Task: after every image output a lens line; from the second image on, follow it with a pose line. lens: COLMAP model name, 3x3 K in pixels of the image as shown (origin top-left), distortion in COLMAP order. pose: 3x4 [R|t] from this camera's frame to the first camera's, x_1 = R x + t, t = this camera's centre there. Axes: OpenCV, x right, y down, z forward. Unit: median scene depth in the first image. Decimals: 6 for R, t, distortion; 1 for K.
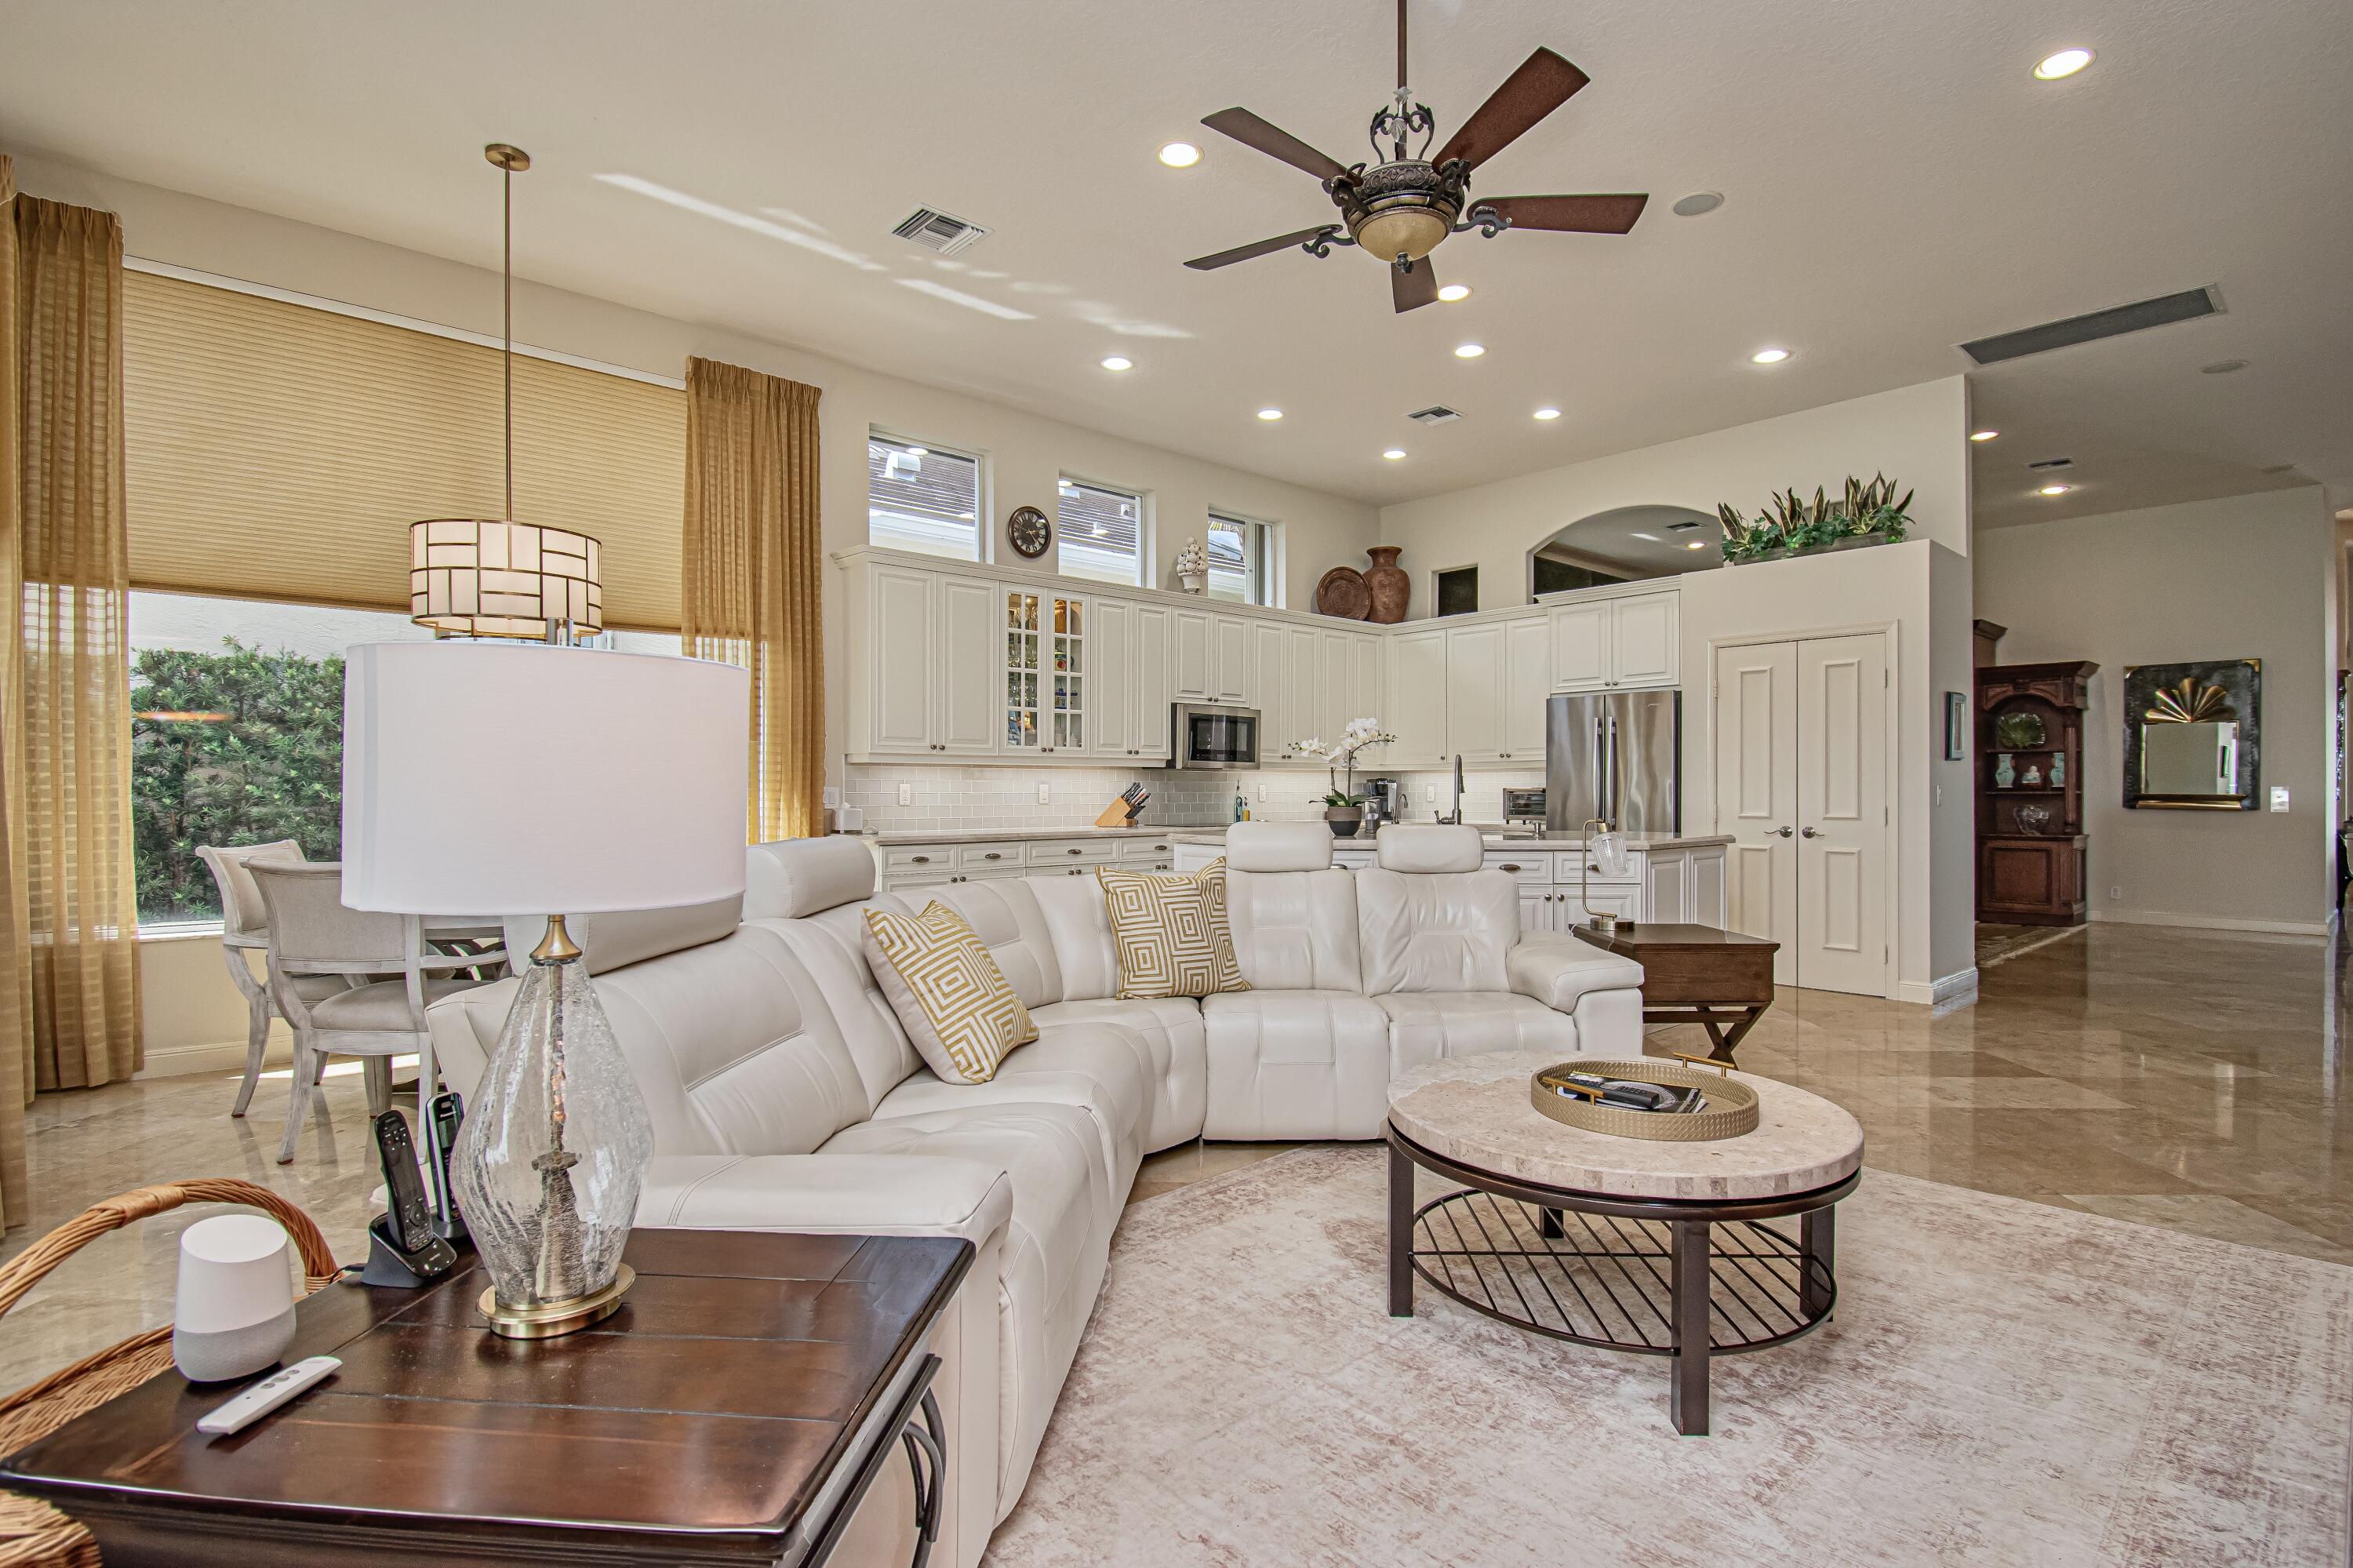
lens RADIAL K [[1154.8, 0, 1190.1], [0, 1154.8, 785.7], [0, 0, 1]] dist [0.023297, -0.031745]
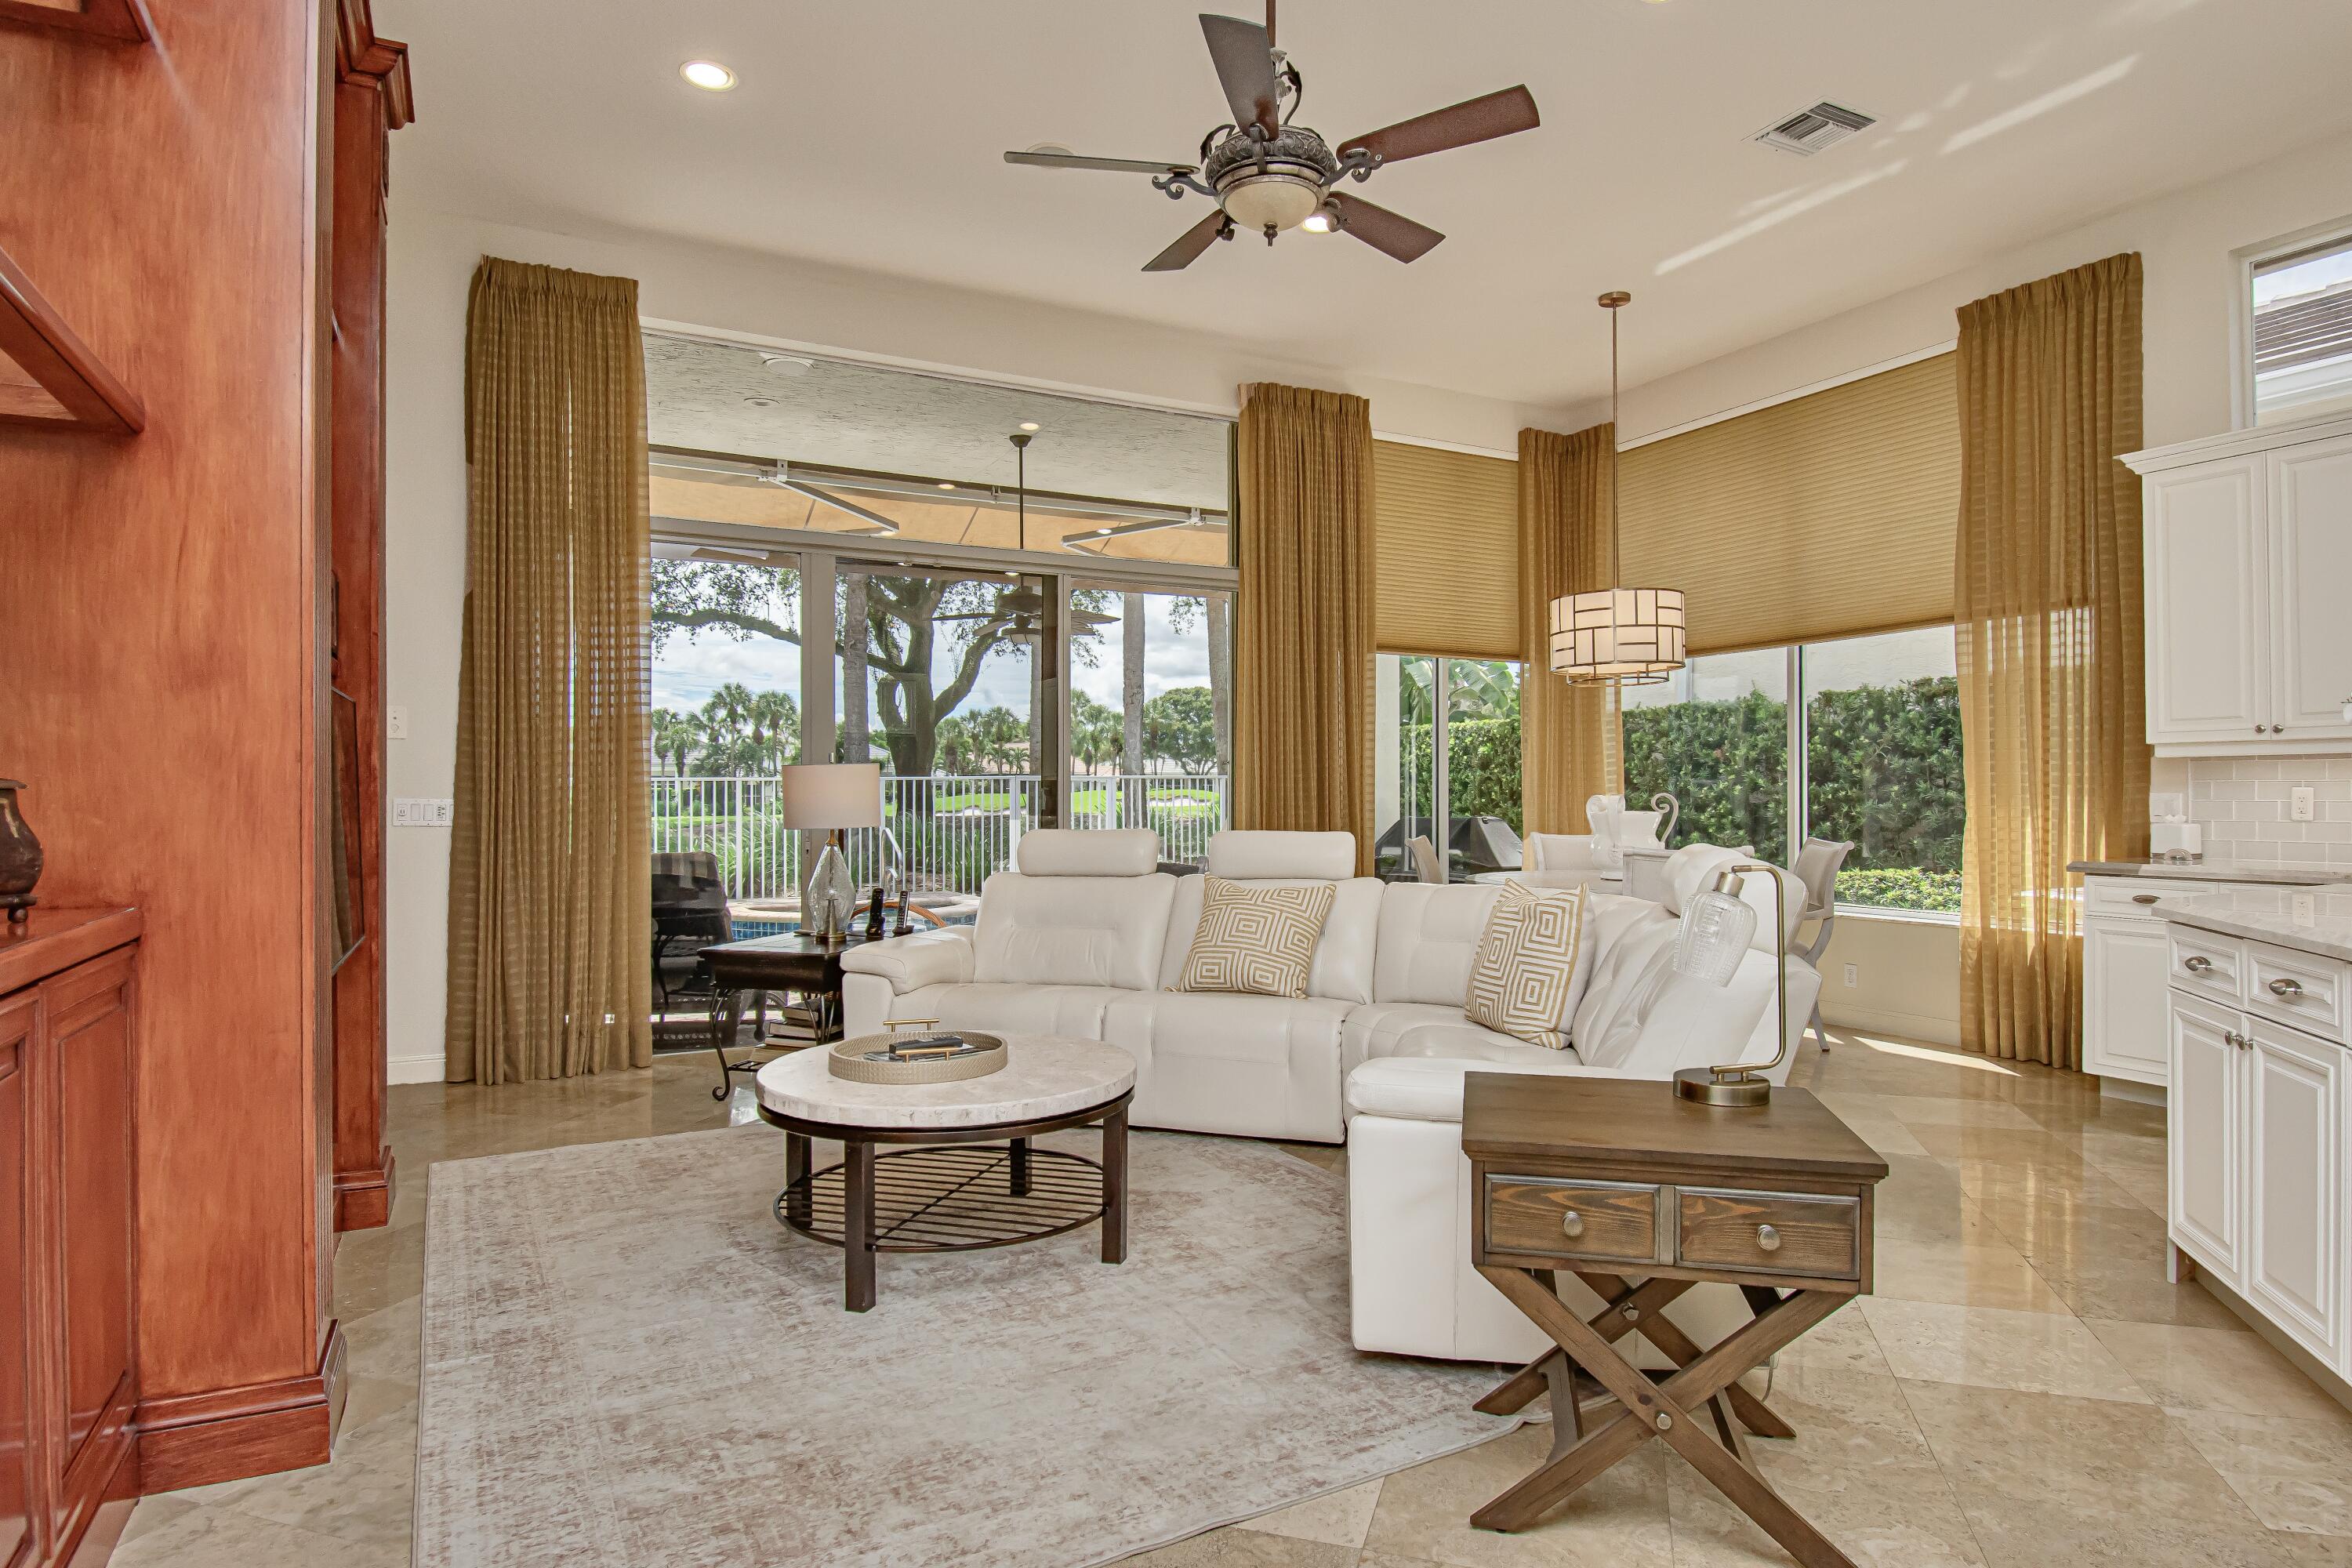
lens RADIAL K [[1320.9, 0, 1199.9], [0, 1320.9, 786.9], [0, 0, 1]] dist [0.019869, -0.032254]
pose [[-0.257452, -0.004951, -0.966278, 0.696805], [0.006107, 0.999959, -0.006751, -0.000640], [0.966272, -0.007639, -0.257411, 0.691437]]
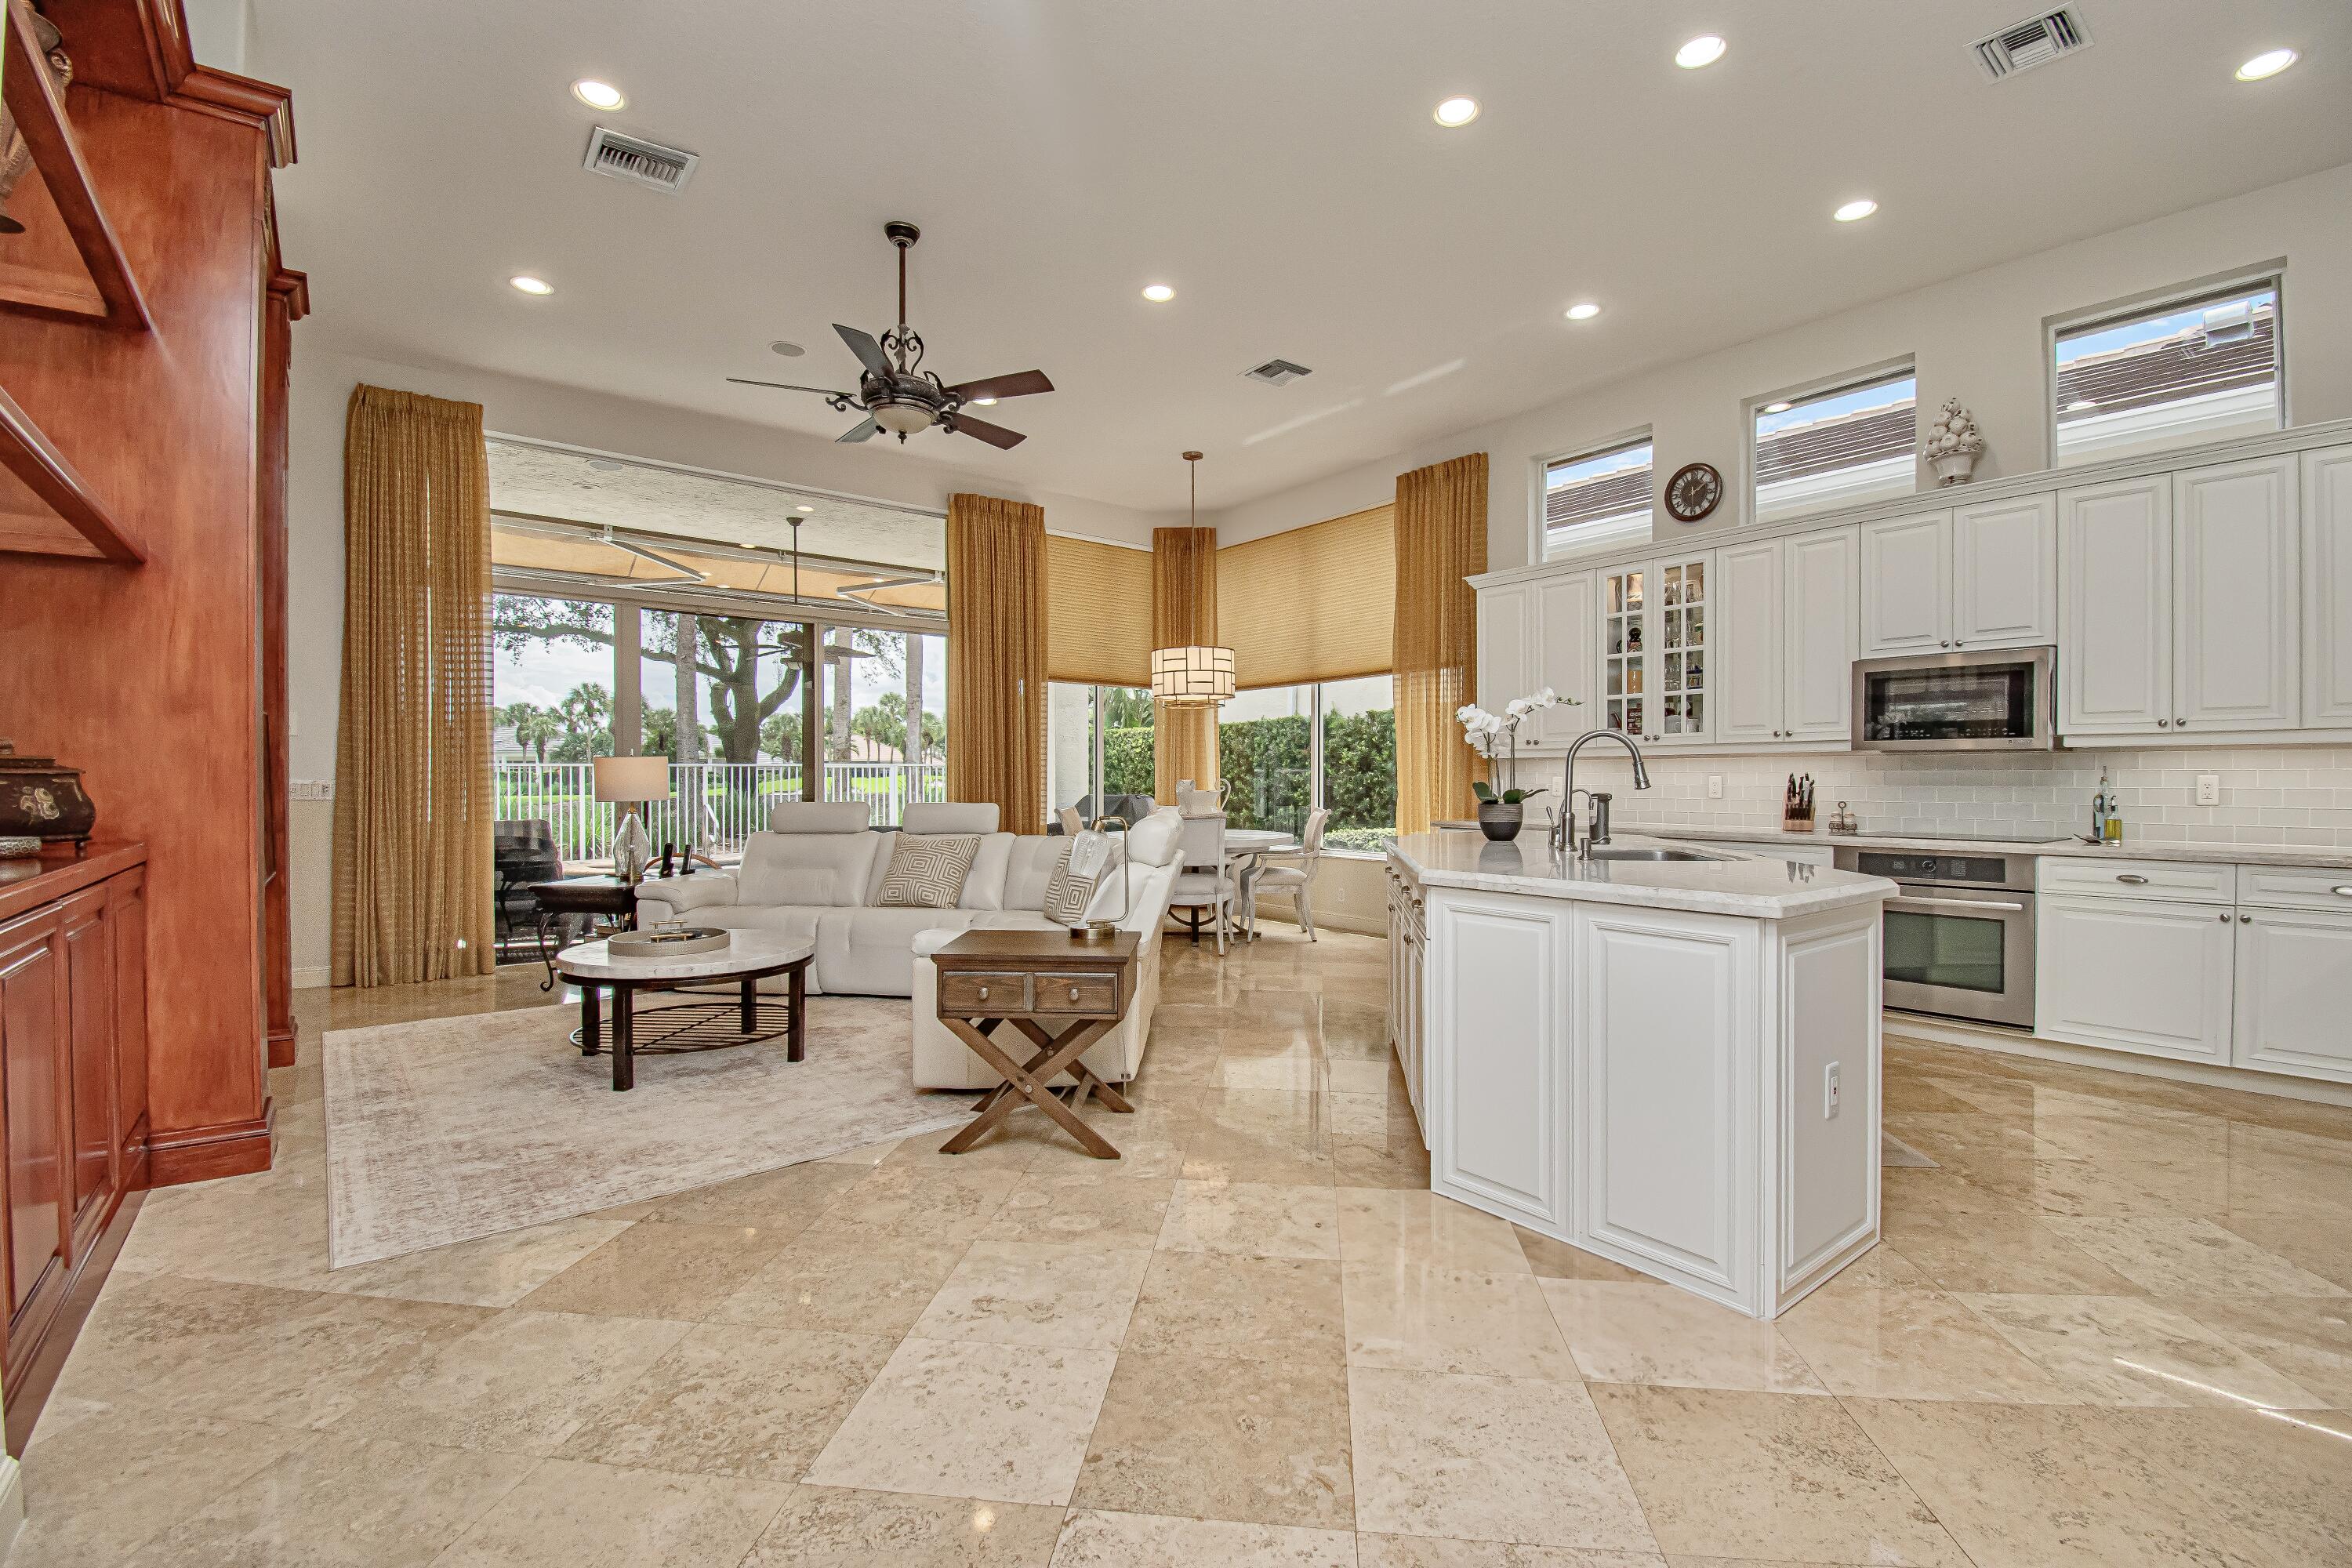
lens RADIAL K [[1041.1, 0, 1195.6], [0, 1041.1, 786.4], [0, 0, 1]] dist [0.024456, -0.029684]
pose [[-0.076015, 0.007506, -0.997078, 0.870773], [0.003327, 0.999968, 0.007274, -0.000321], [0.997101, -0.002765, -0.076038, 0.846613]]
